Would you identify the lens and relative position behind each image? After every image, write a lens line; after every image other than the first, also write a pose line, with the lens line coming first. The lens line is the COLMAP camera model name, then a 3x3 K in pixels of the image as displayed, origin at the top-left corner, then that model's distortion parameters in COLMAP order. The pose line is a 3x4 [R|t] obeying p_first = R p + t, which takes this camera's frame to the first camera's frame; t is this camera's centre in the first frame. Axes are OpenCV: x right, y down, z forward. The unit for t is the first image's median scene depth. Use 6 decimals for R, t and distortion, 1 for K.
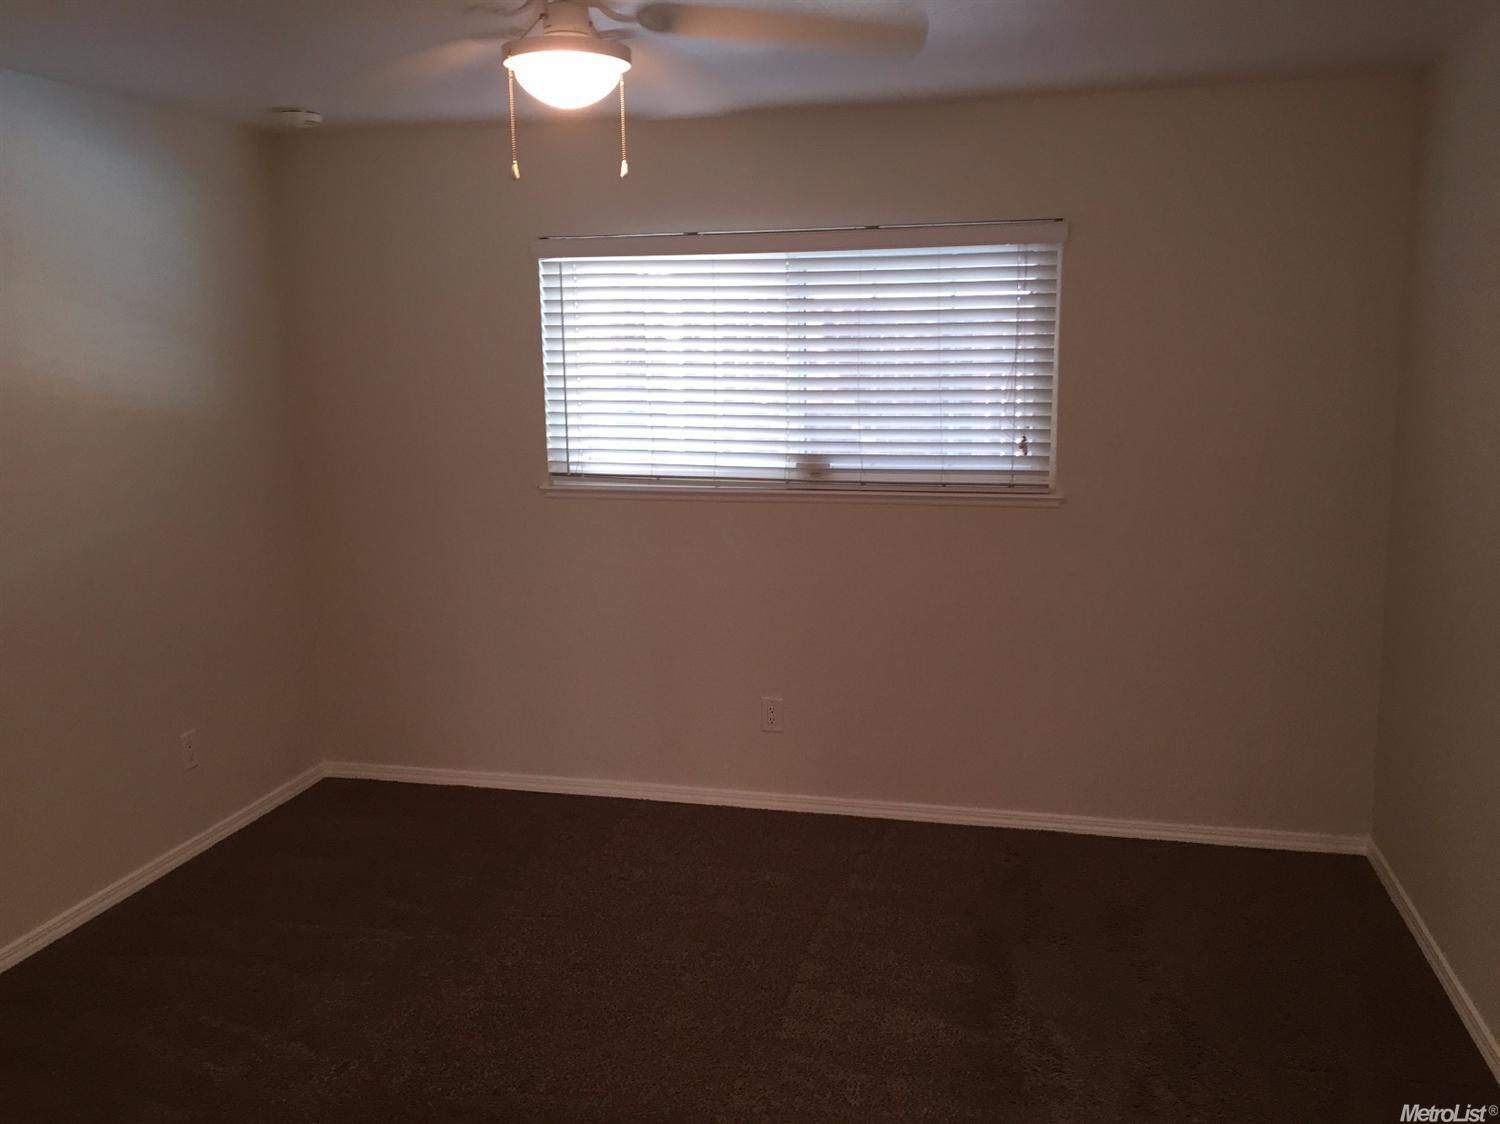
lens RADIAL K [[1288.8, 0, 749.1], [0, 1288.8, 556.1], [0, 0, 1]] dist [0.086121, -0.096848]
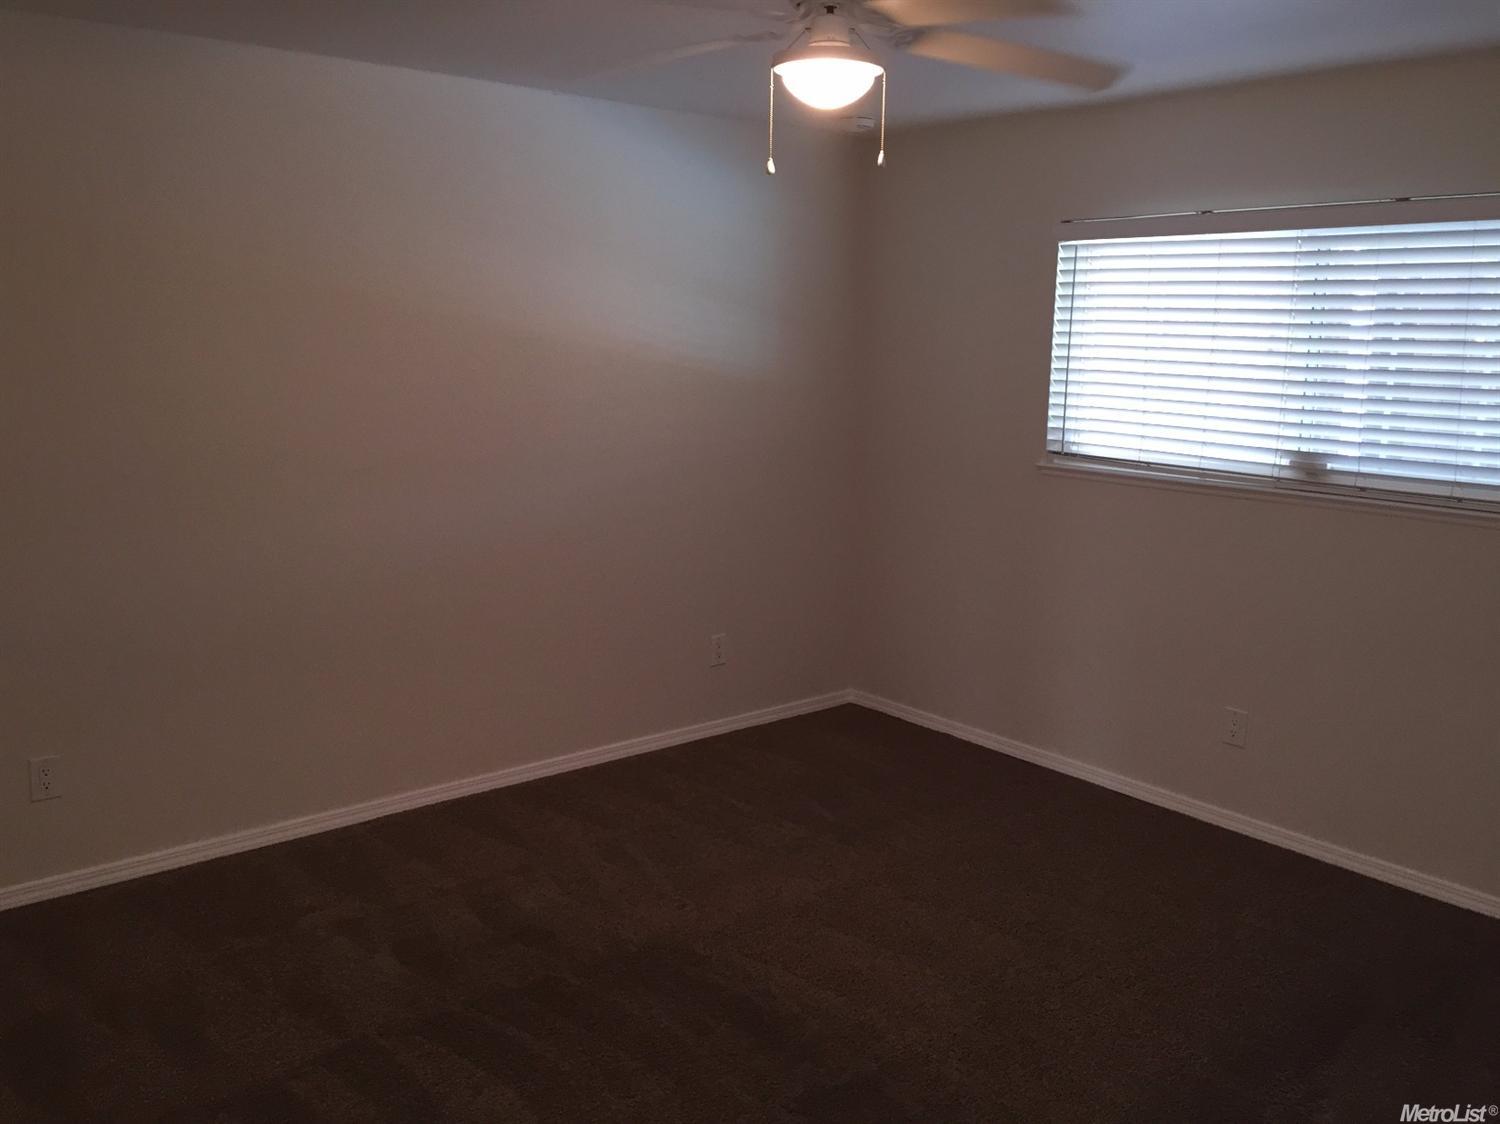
lens RADIAL K [[1288.8, 0, 753.7], [0, 1288.8, 563.1], [0, 0, 1]] dist [0.086121, -0.096848]
pose [[0.805525, 0.134615, -0.577069, 0.273606], [-0.128742, 0.990350, 0.051313, 0.001570], [0.578407, 0.032959, 0.815082, 0.026885]]
